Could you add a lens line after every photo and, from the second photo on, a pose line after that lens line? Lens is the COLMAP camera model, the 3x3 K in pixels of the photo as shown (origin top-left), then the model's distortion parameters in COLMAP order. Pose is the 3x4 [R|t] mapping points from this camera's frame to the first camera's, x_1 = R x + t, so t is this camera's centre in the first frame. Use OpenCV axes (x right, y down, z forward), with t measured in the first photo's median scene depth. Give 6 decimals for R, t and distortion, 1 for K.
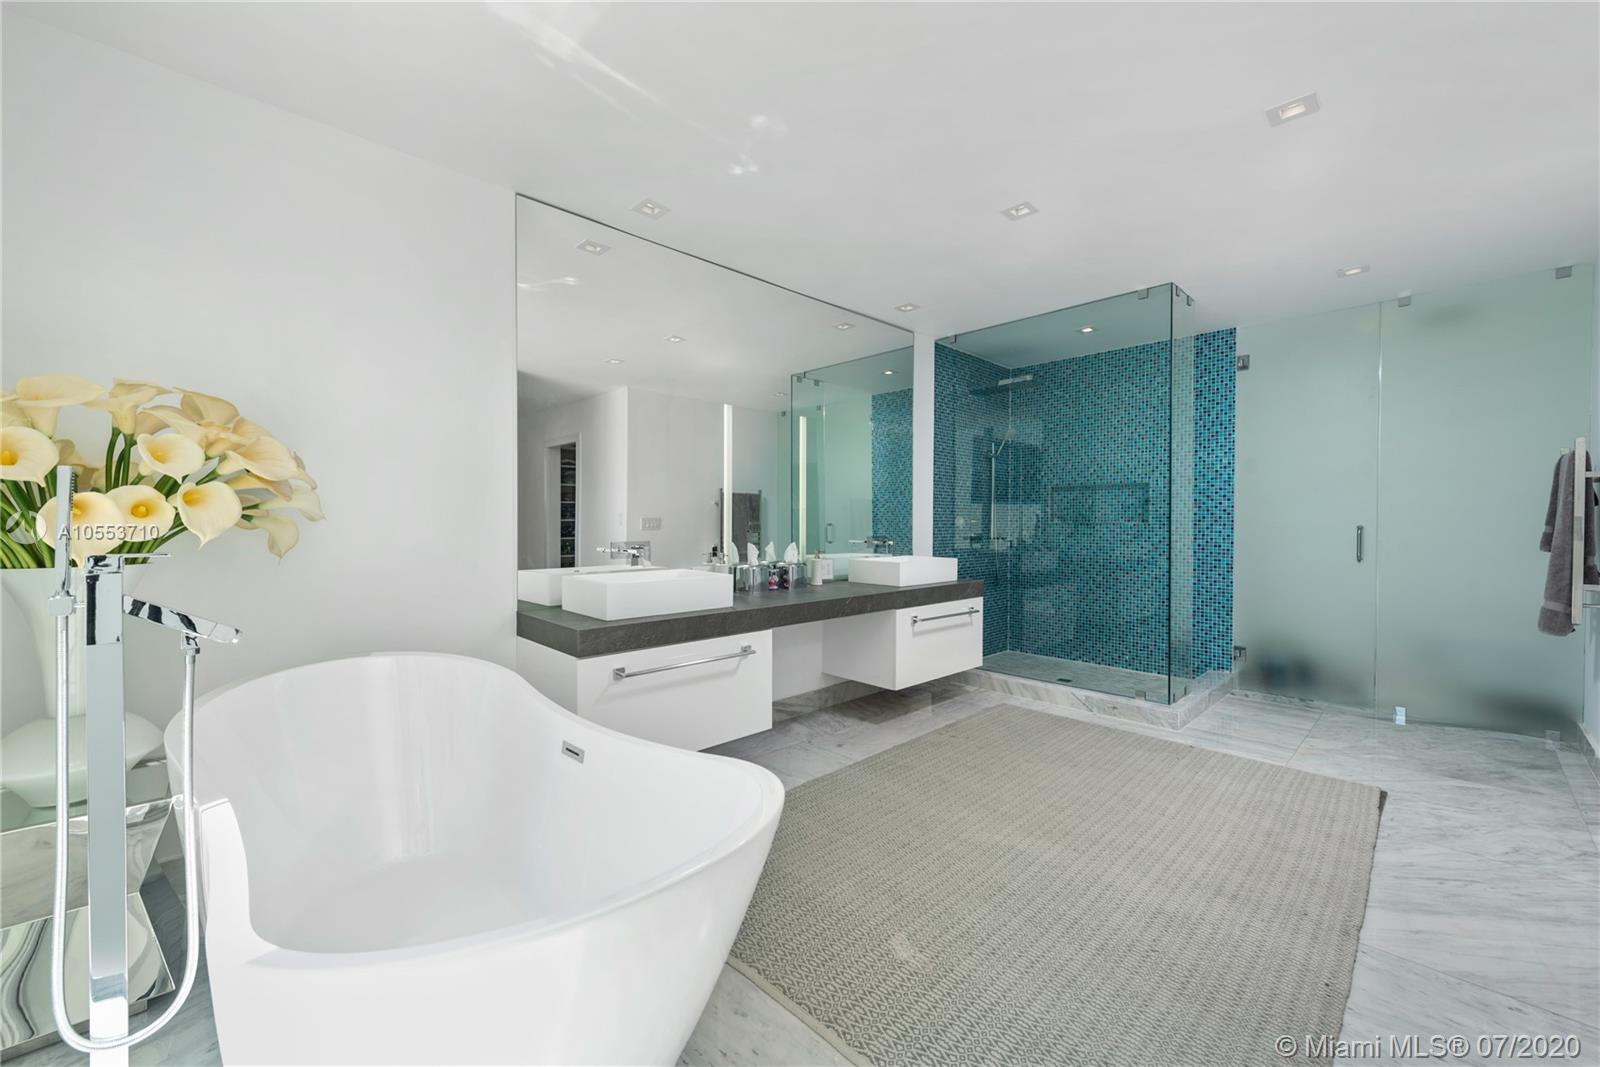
lens RADIAL K [[631.0, 0, 804.8], [0, 631.0, 530.3], [0, 0, 1]] dist [0.014926, -0.000136]
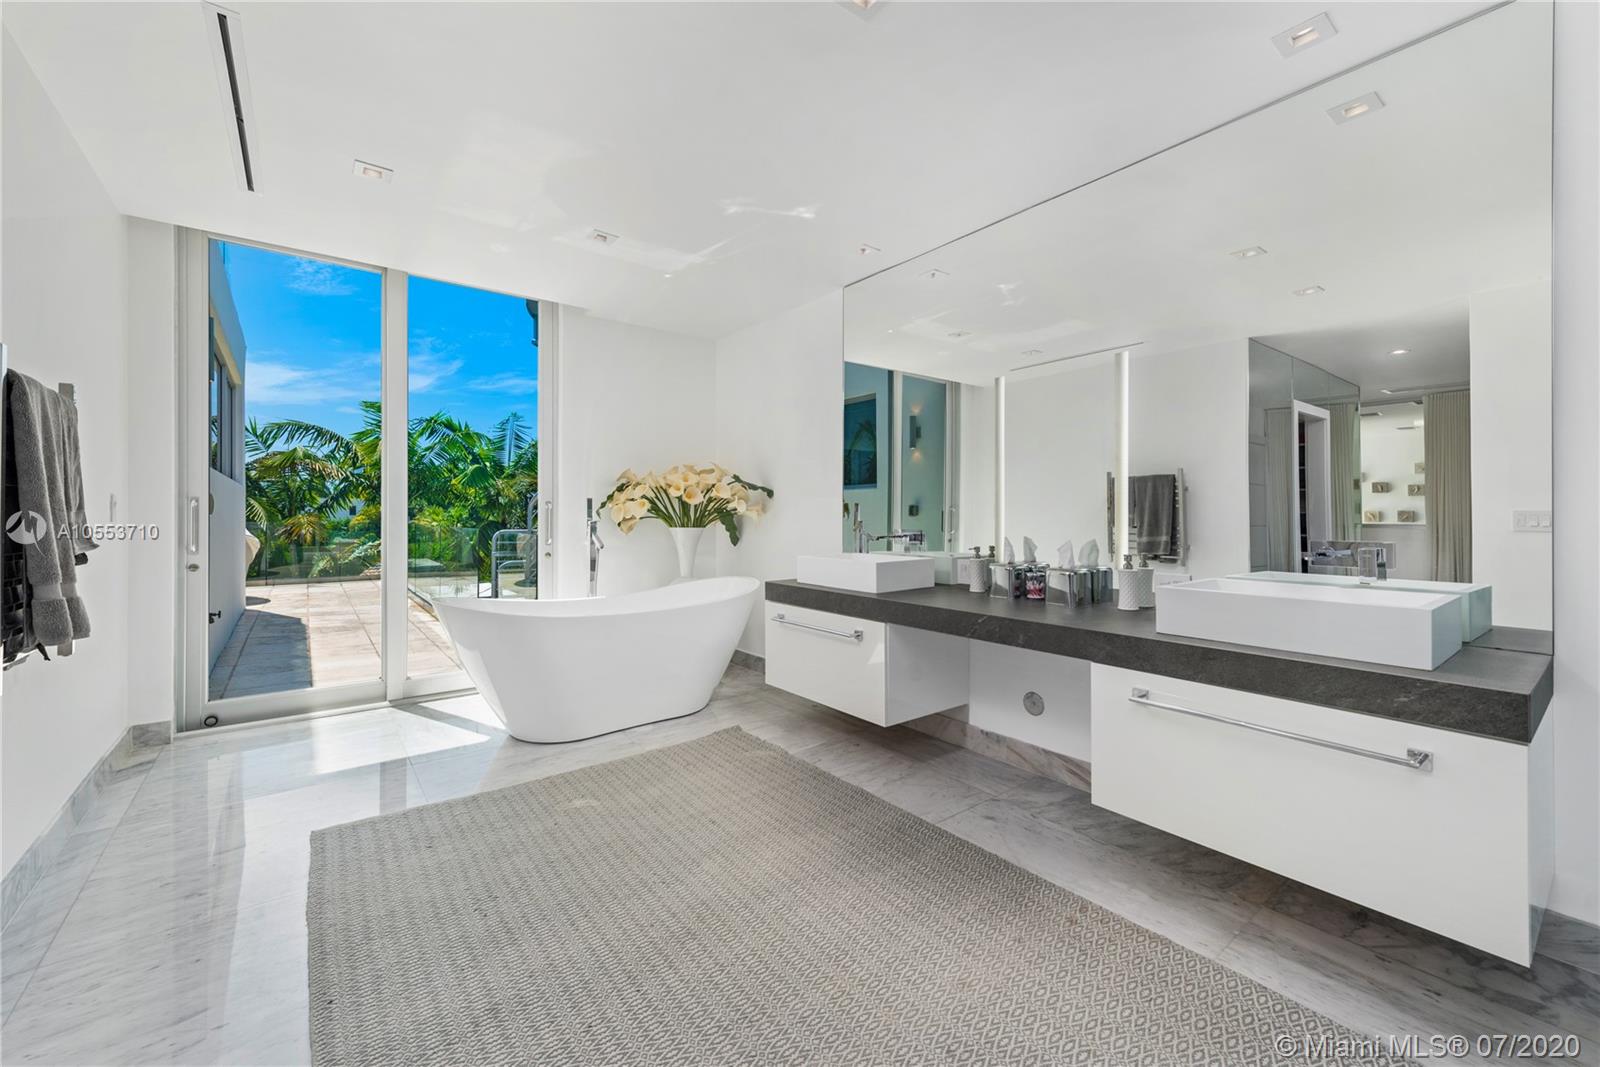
lens RADIAL K [[634.3, 0, 798.8], [0, 634.3, 514.8], [0, 0, 1]] dist [0.015953, -0.000049]
pose [[-0.111739, -0.008037, -0.993705, 0.744352], [-0.016858, 0.999839, -0.006191, -0.000108], [0.993595, 0.016060, -0.111857, 0.786770]]
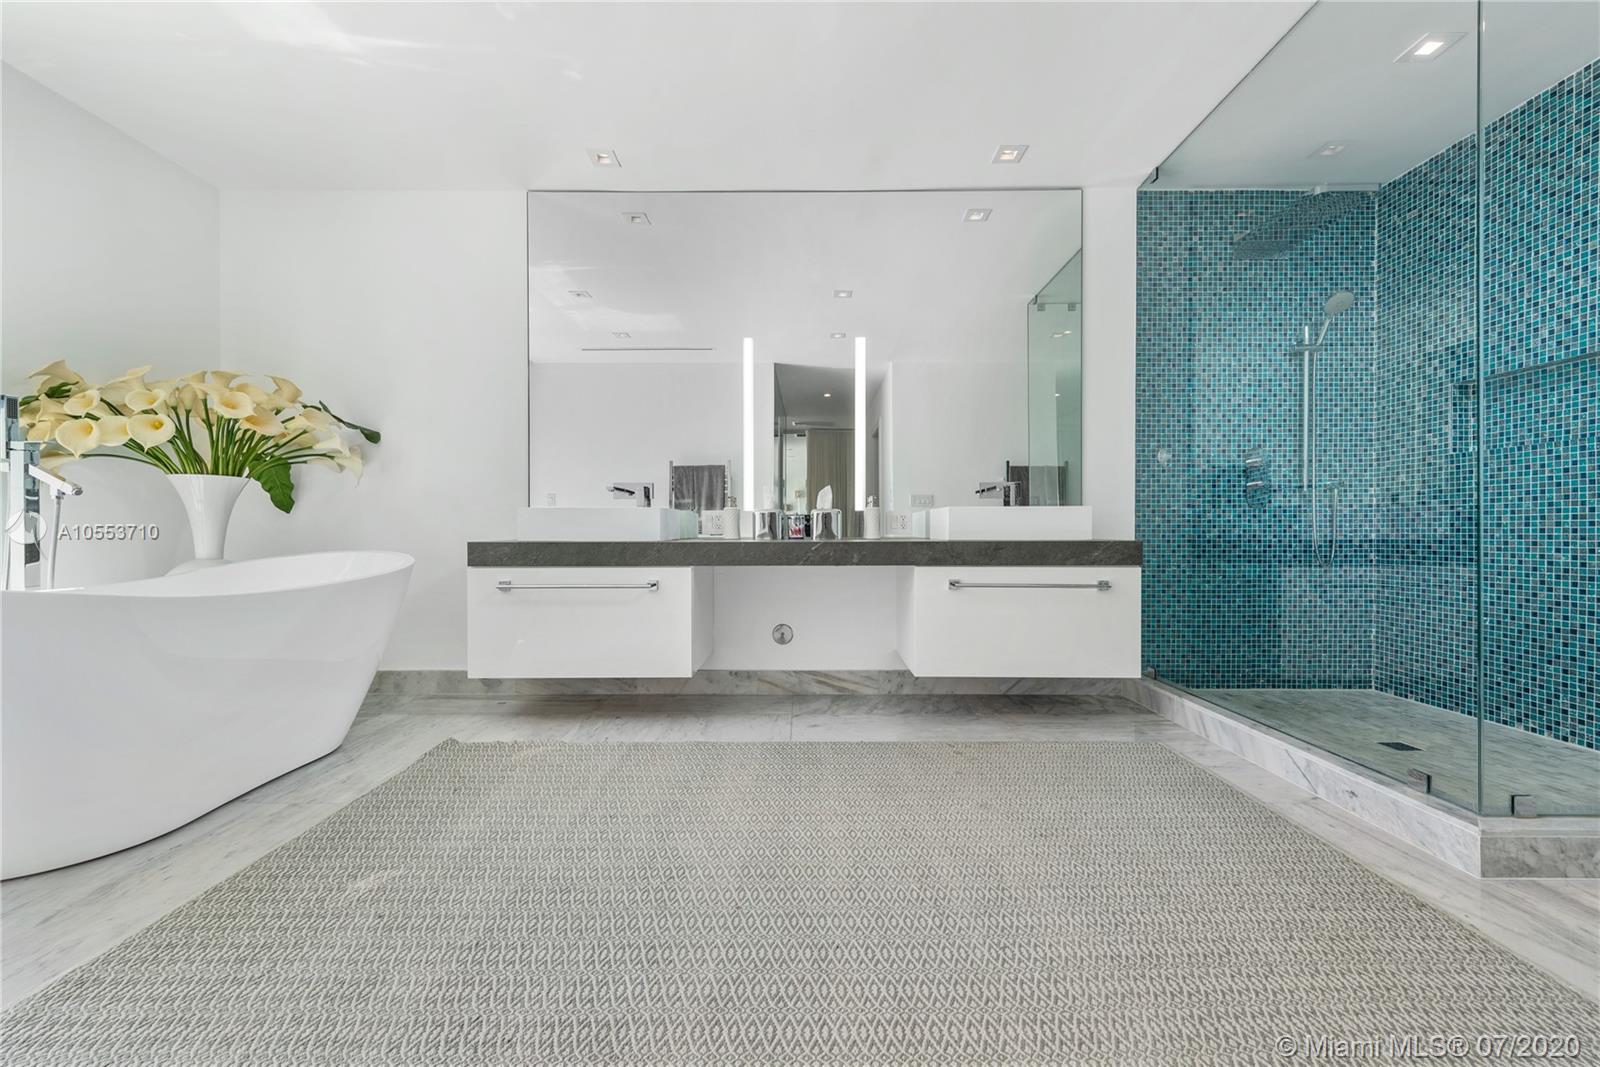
lens RADIAL K [[631.0, 0, 804.8], [0, 631.0, 530.3], [0, 0, 1]] dist [0.014926, -0.000136]
pose [[0.713735, -0.006770, -0.700383, 0.563686], [-0.005070, 0.999877, -0.014831, 0.093447], [0.700398, 0.014136, 0.713613, 0.377607]]
